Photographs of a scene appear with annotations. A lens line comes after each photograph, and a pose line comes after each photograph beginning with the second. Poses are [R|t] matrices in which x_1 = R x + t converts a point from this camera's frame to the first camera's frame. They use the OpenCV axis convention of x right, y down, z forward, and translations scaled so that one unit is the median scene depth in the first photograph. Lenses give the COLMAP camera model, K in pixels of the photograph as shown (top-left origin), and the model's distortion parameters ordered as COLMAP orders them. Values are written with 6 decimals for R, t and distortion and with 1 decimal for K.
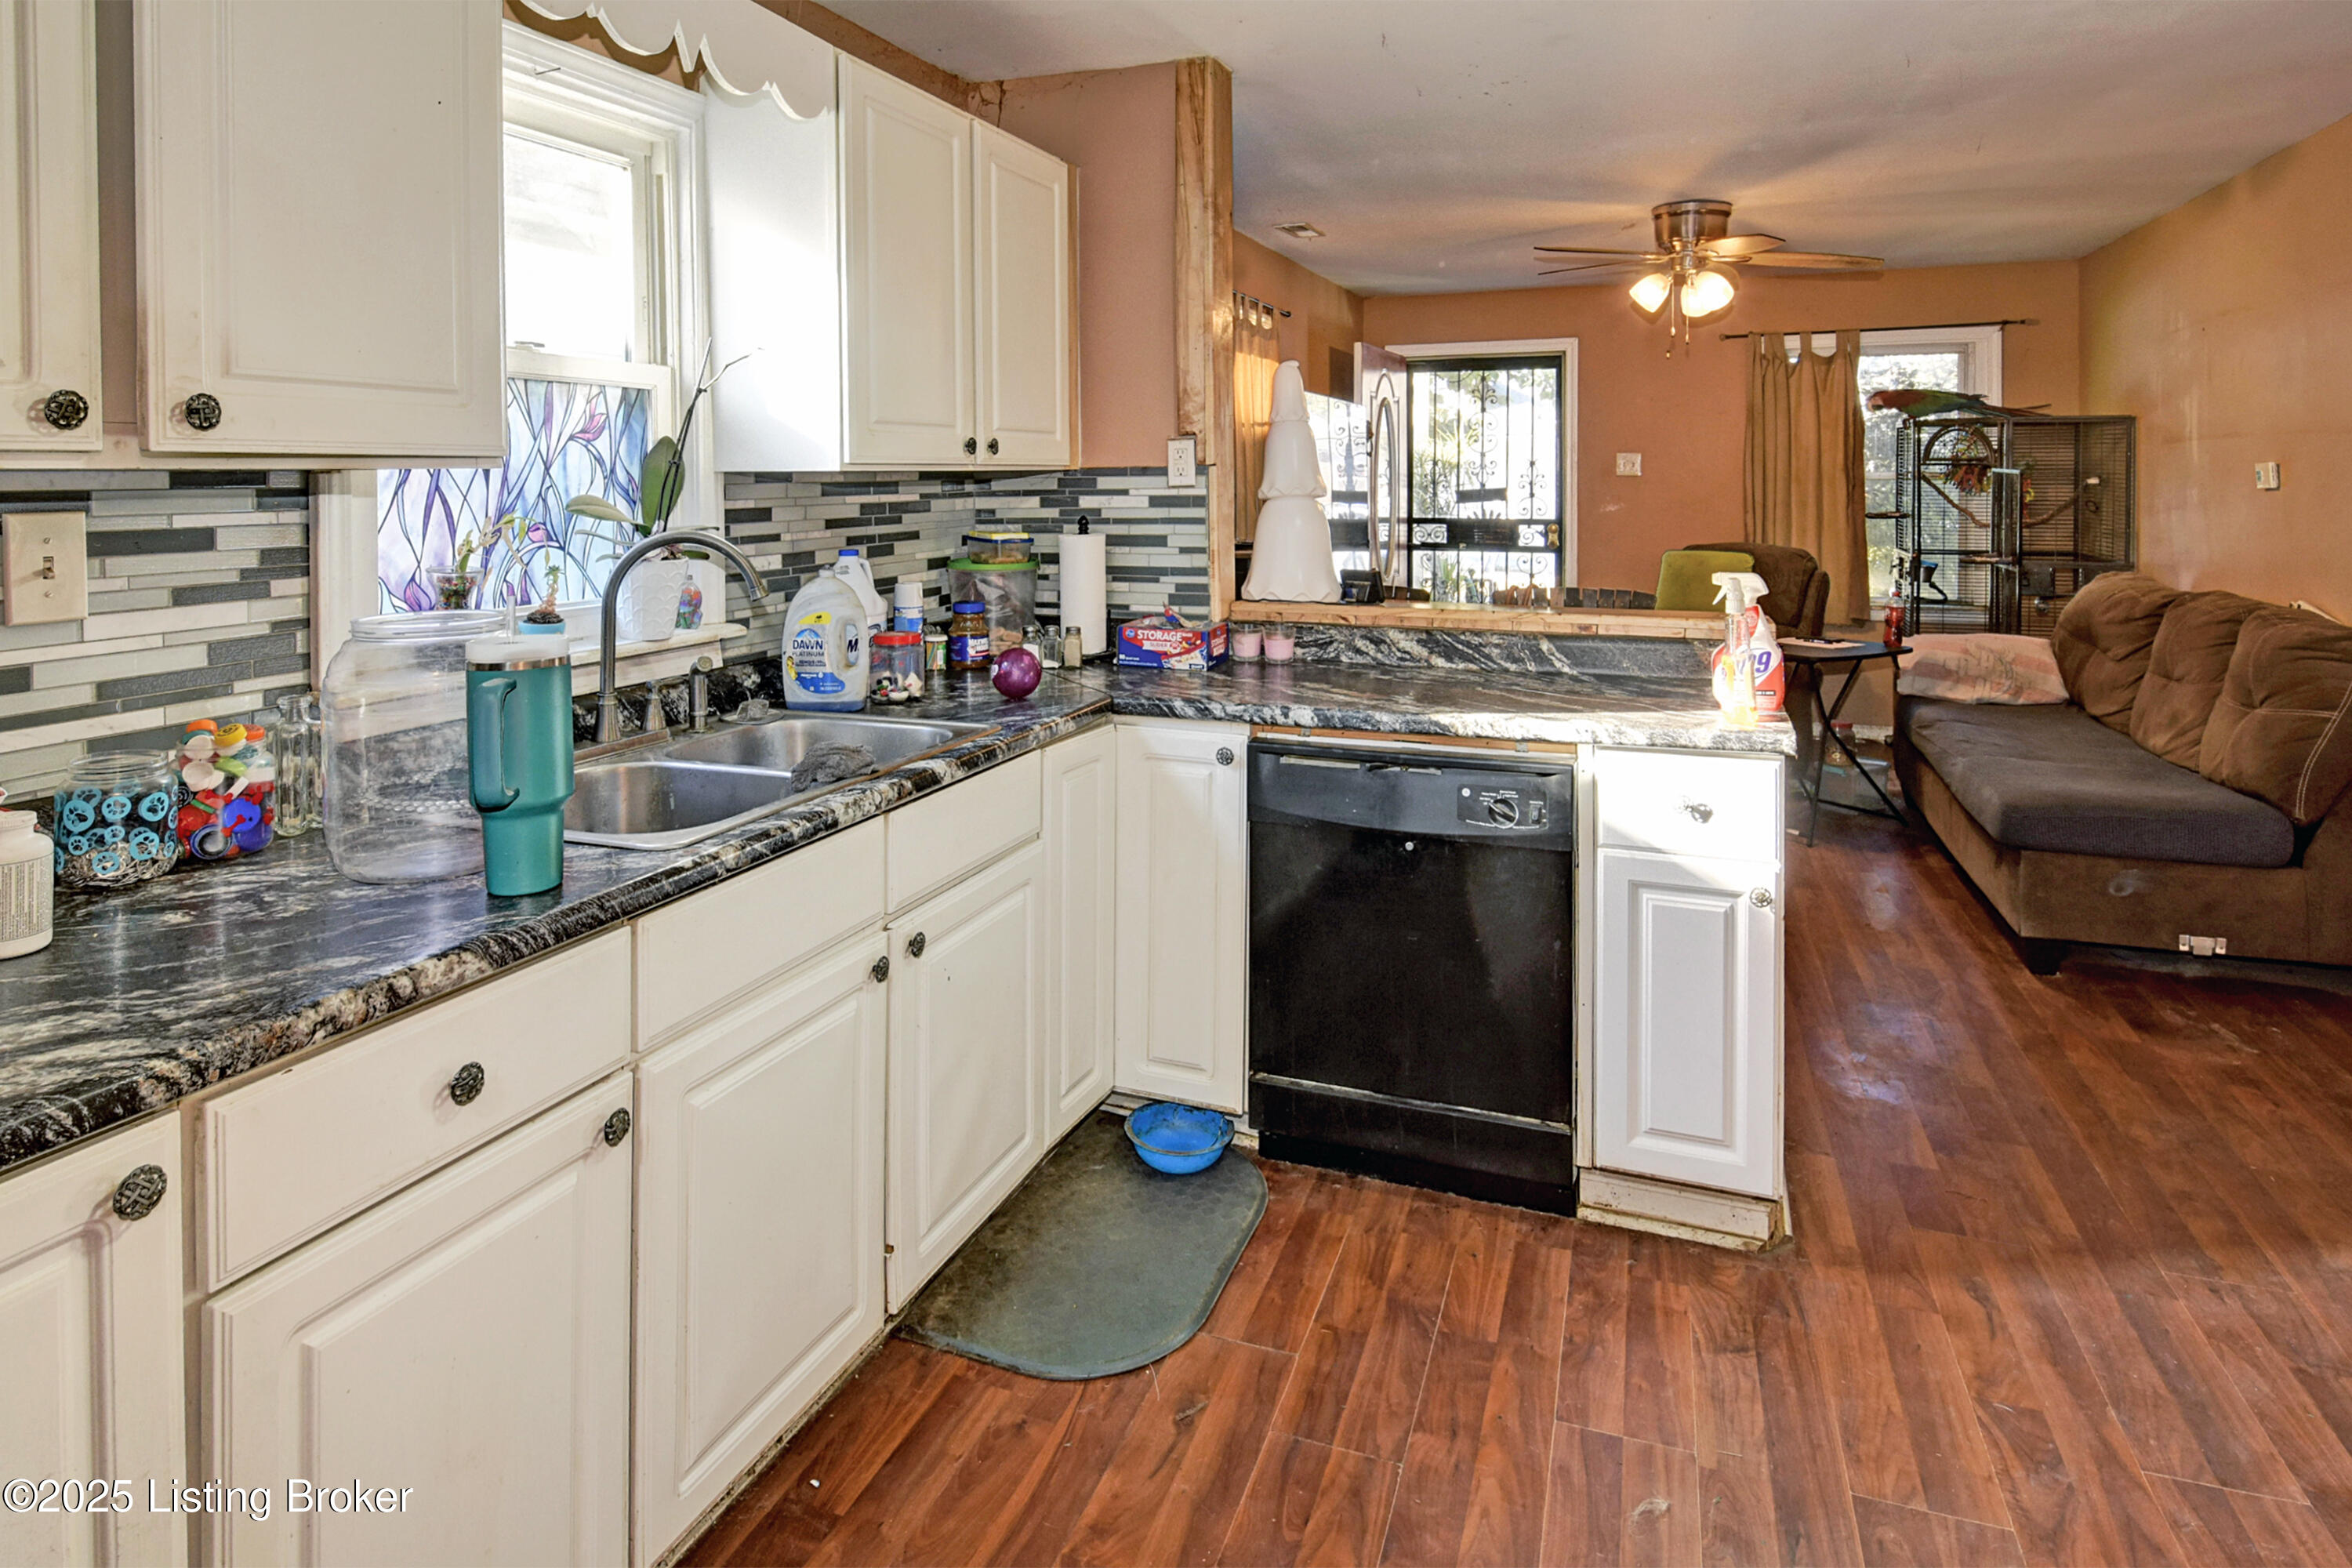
lens RADIAL K [[1231.8, 0, 1187.2], [0, 1231.8, 508.4], [0, 0, 1]] dist [0.008410, 0.000887]
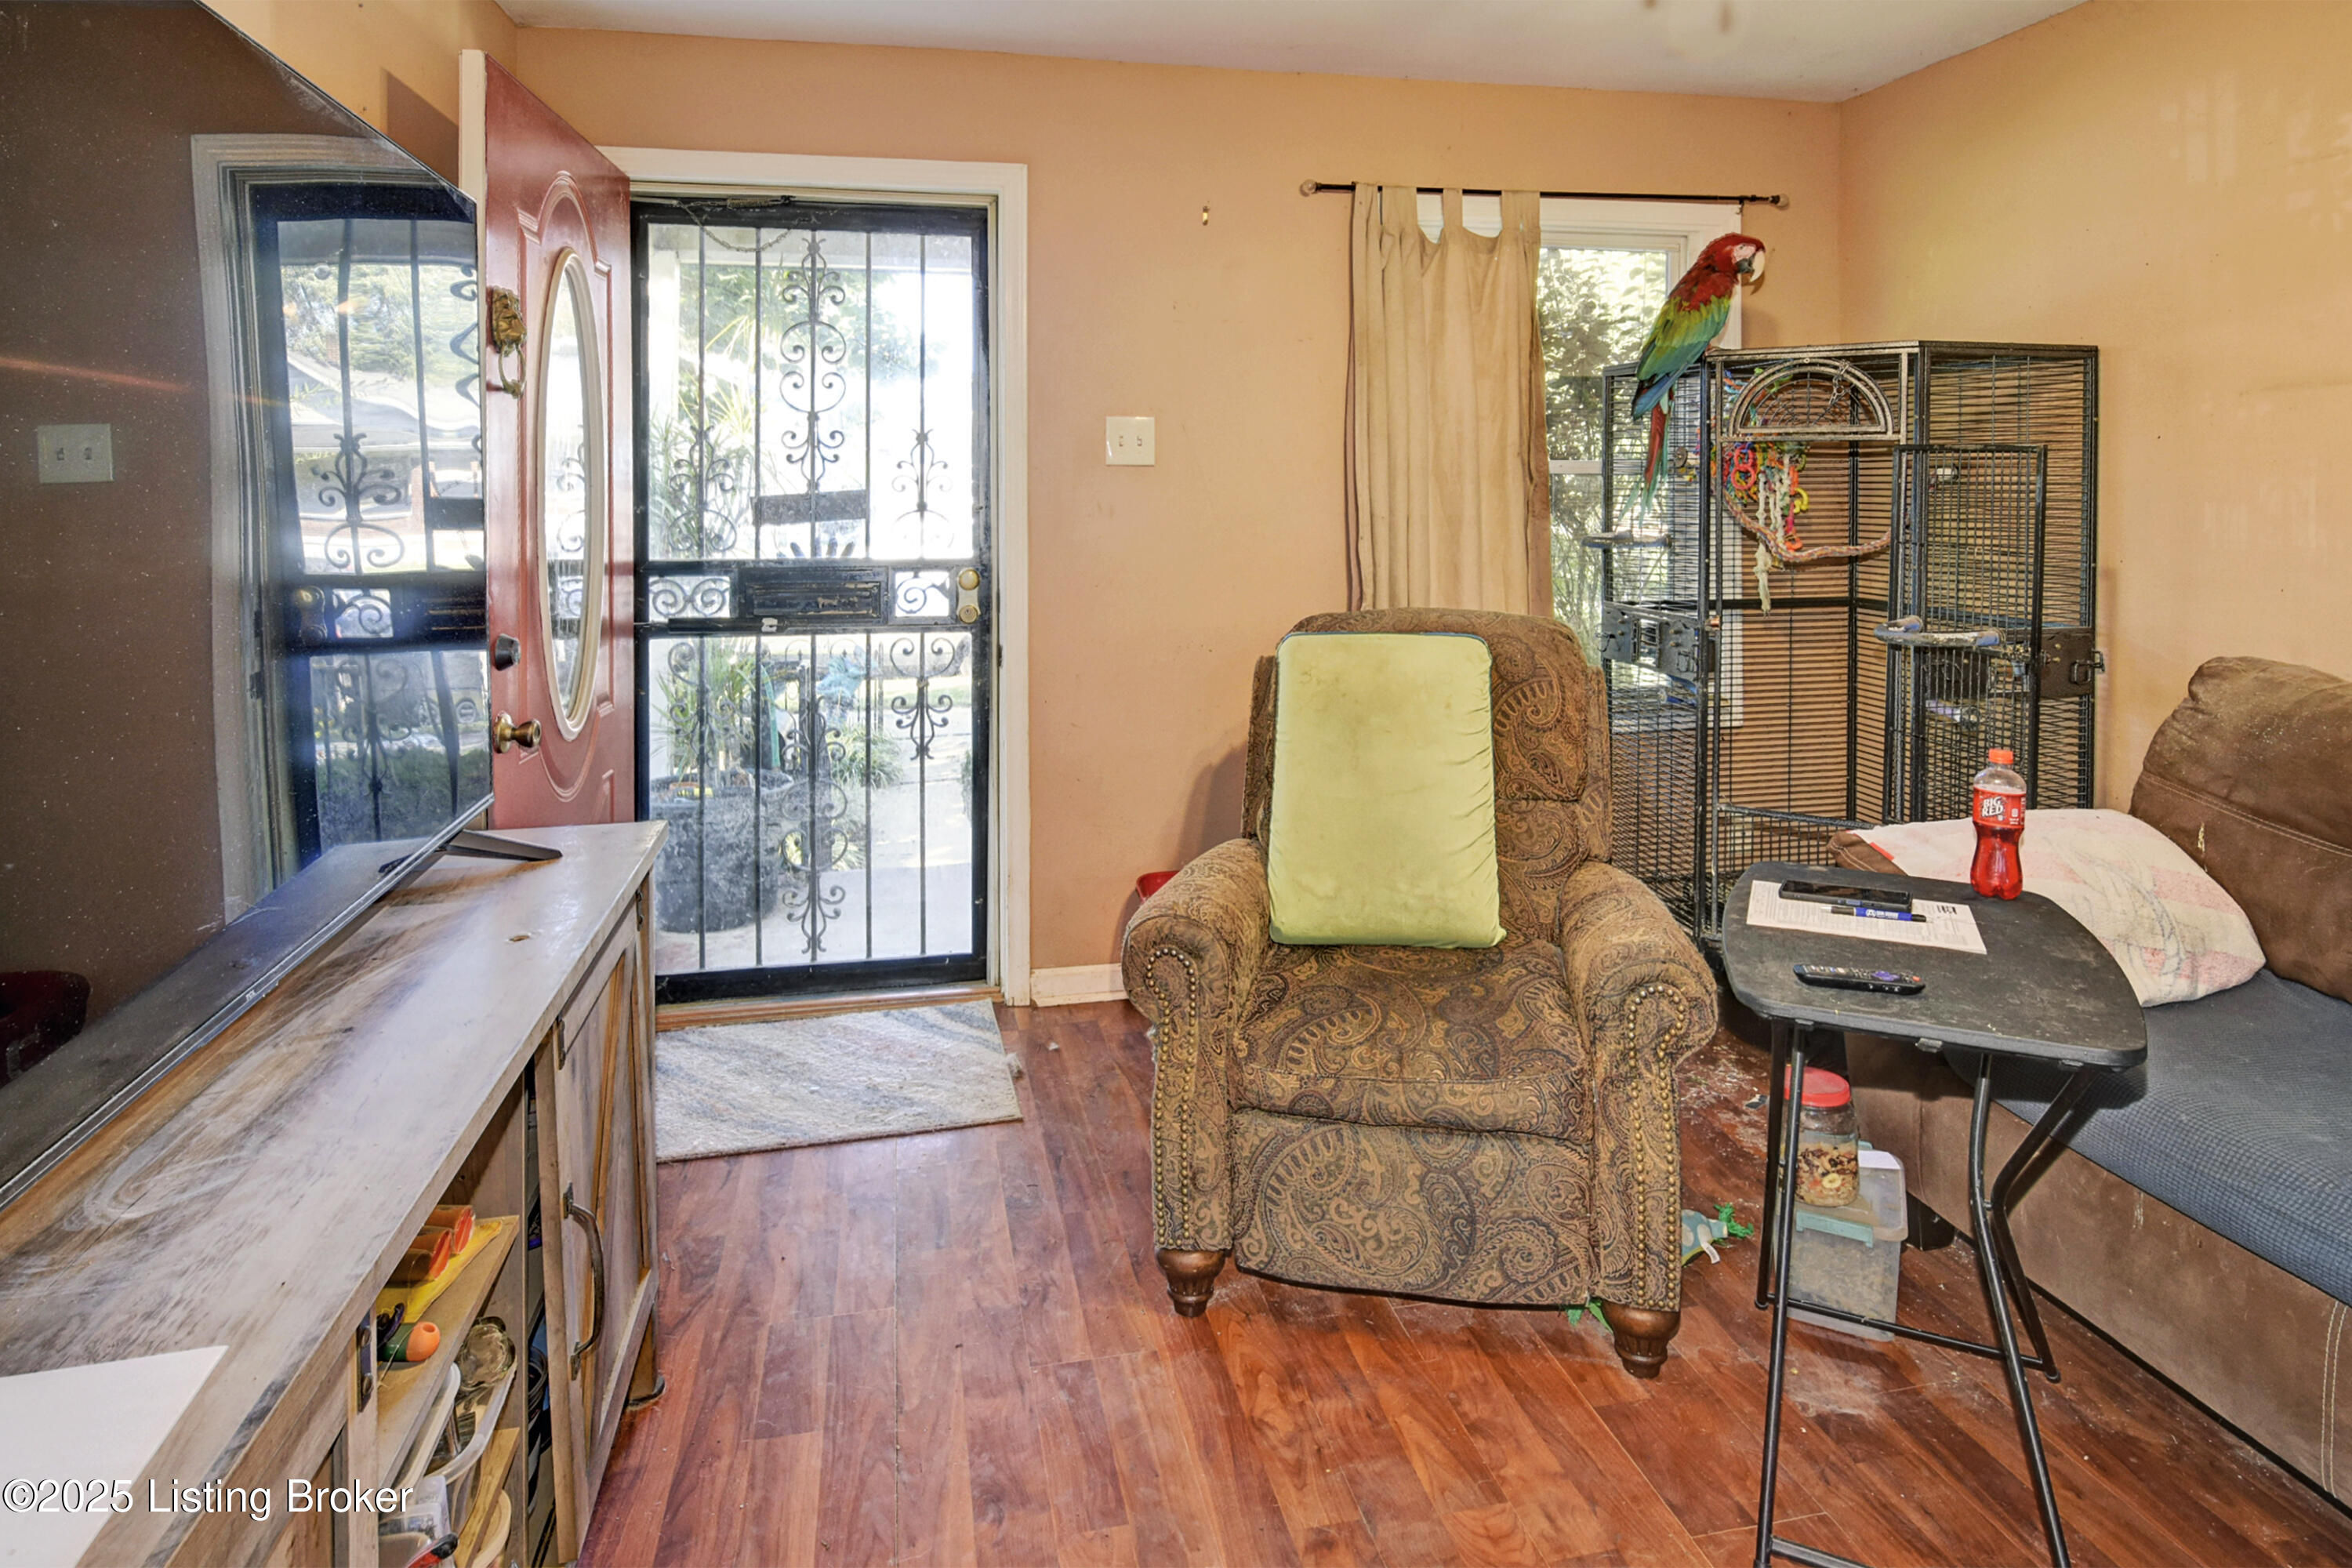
lens RADIAL K [[1316.3, 0, 1174.8], [0, 1316.3, 502.1], [0, 0, 1]] dist [0.007297, -0.000089]
pose [[0.829683, -0.003735, 0.558222, 0.088261], [0.013291, 0.999826, -0.013064, -0.005177], [-0.558077, 0.018258, 0.829589, 0.572112]]
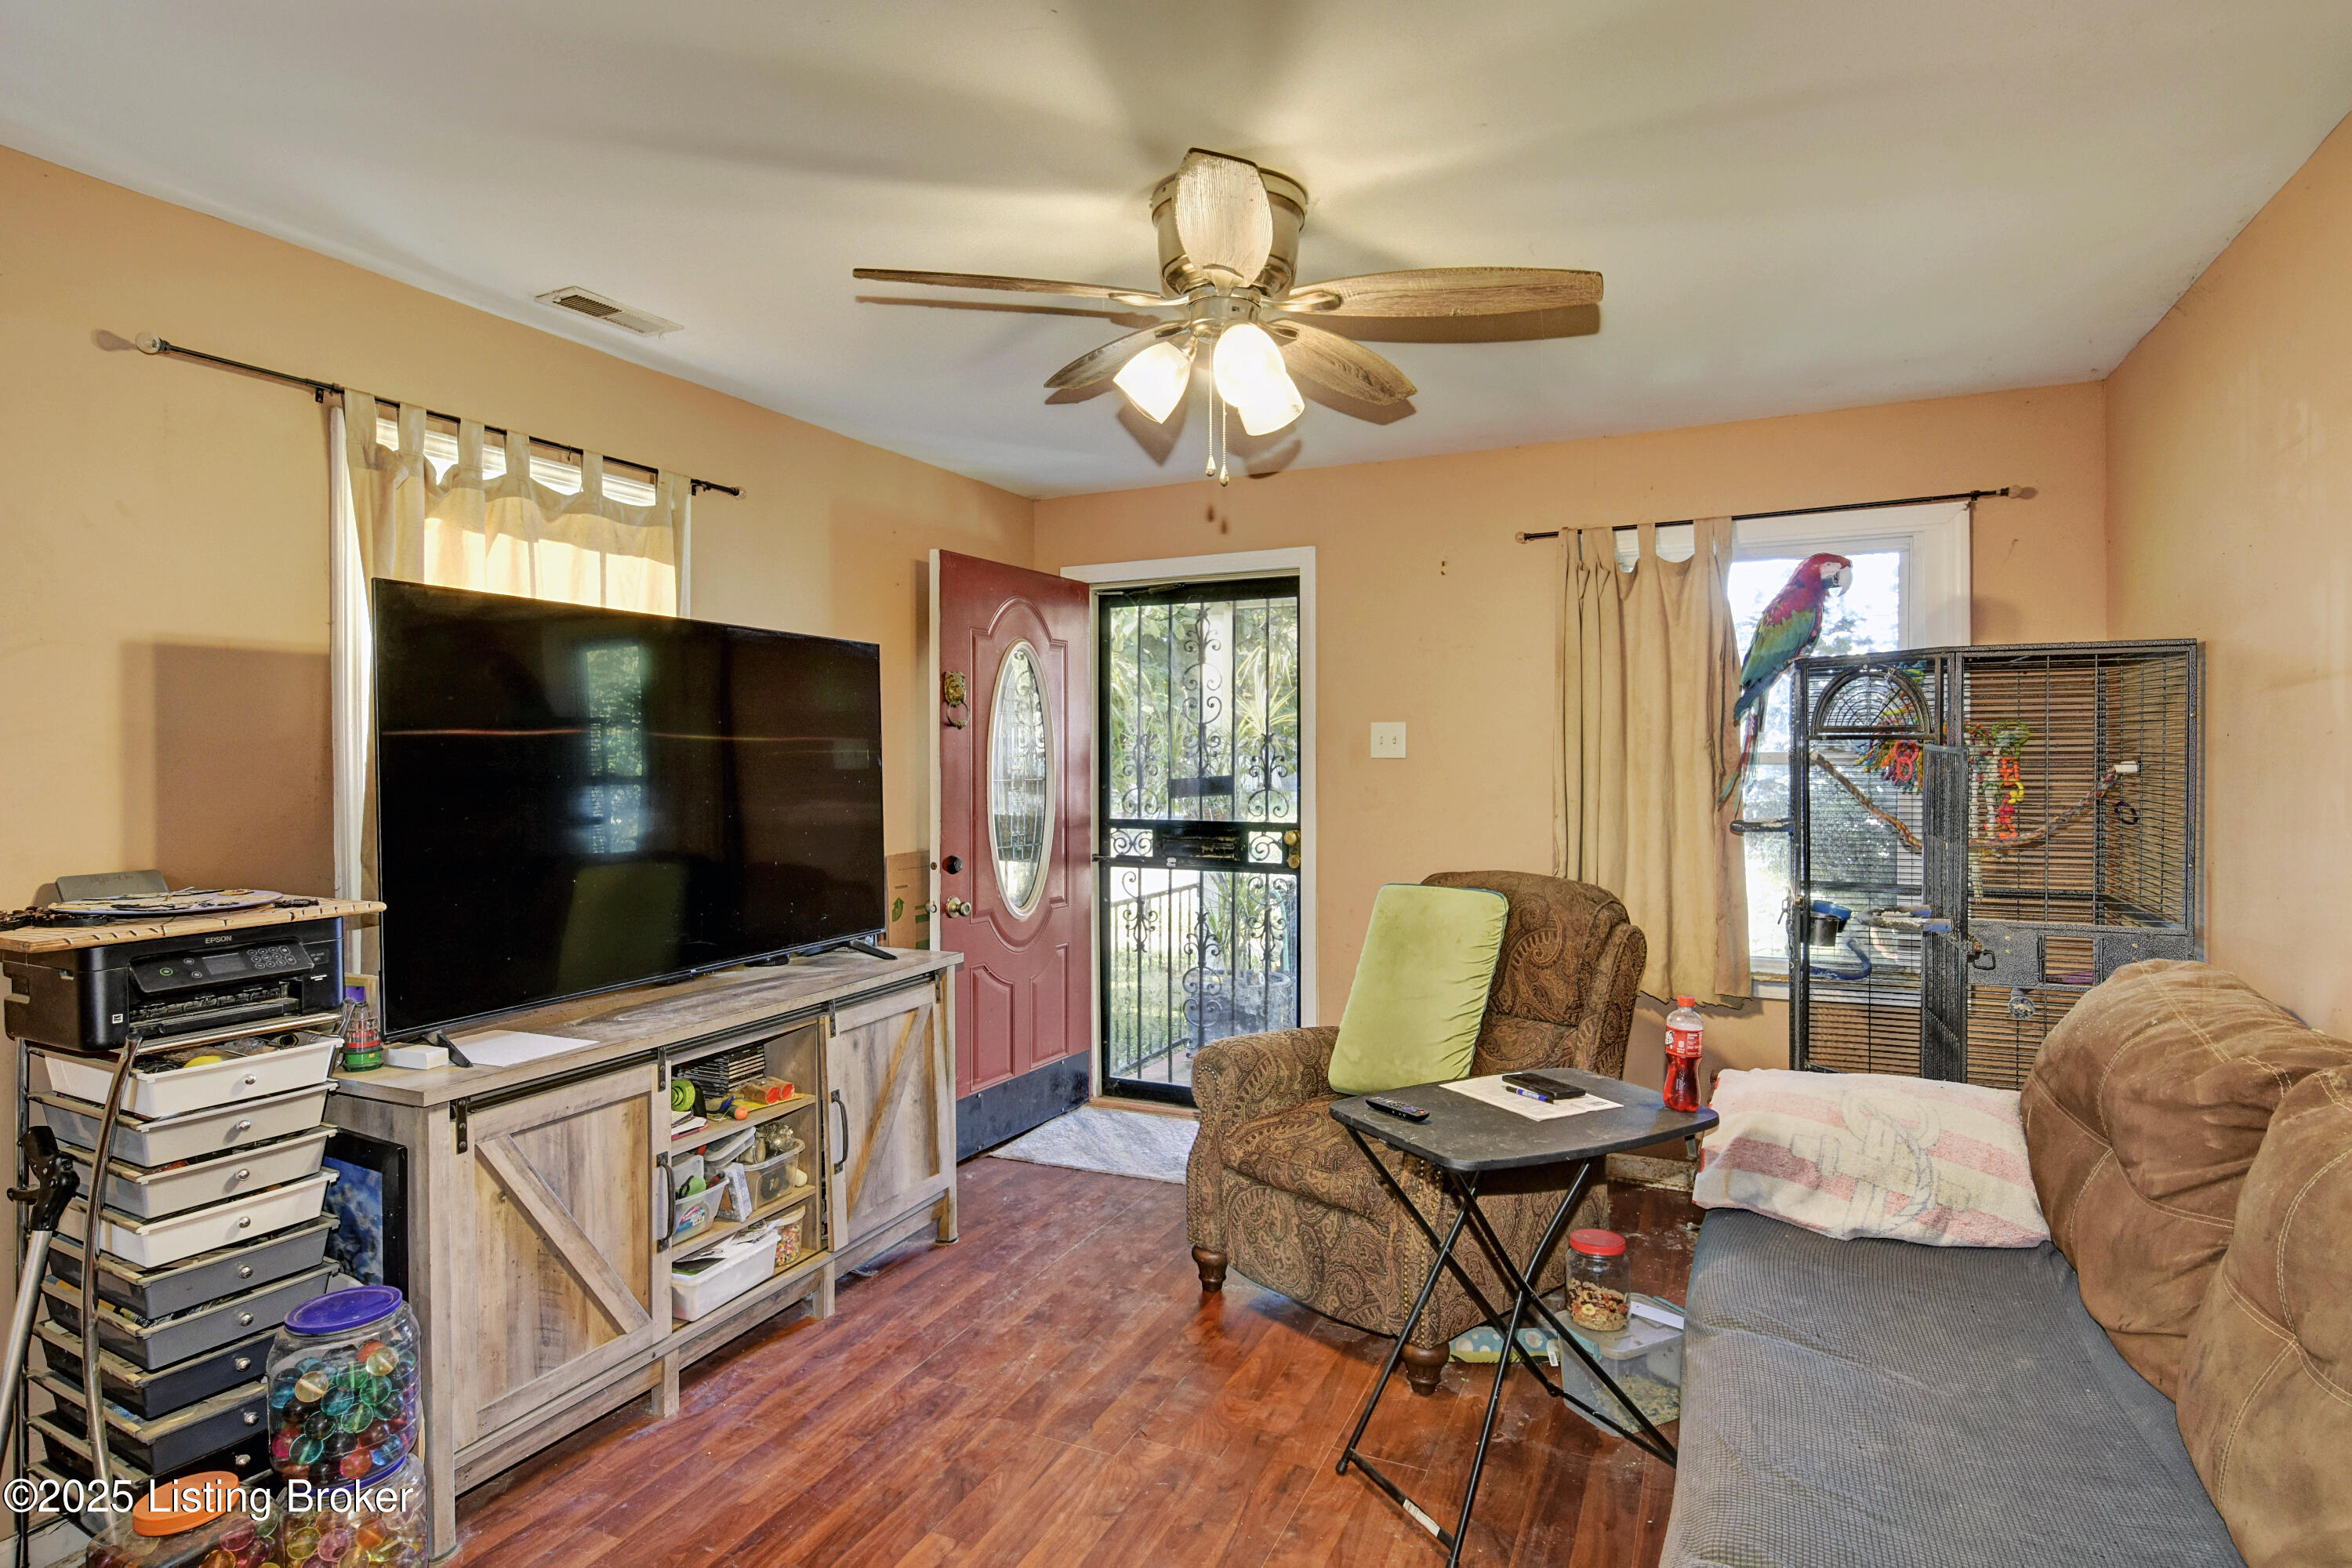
lens RADIAL K [[1231.8, 0, 1157.3], [0, 1231.8, 778.7], [0, 0, 1]] dist [0.008410, 0.000887]
pose [[0.998275, 0.001141, -0.058699, 0.276178], [-0.001624, 0.999965, -0.008182, -0.010065], [0.058687, 0.008263, 0.998242, 0.351706]]
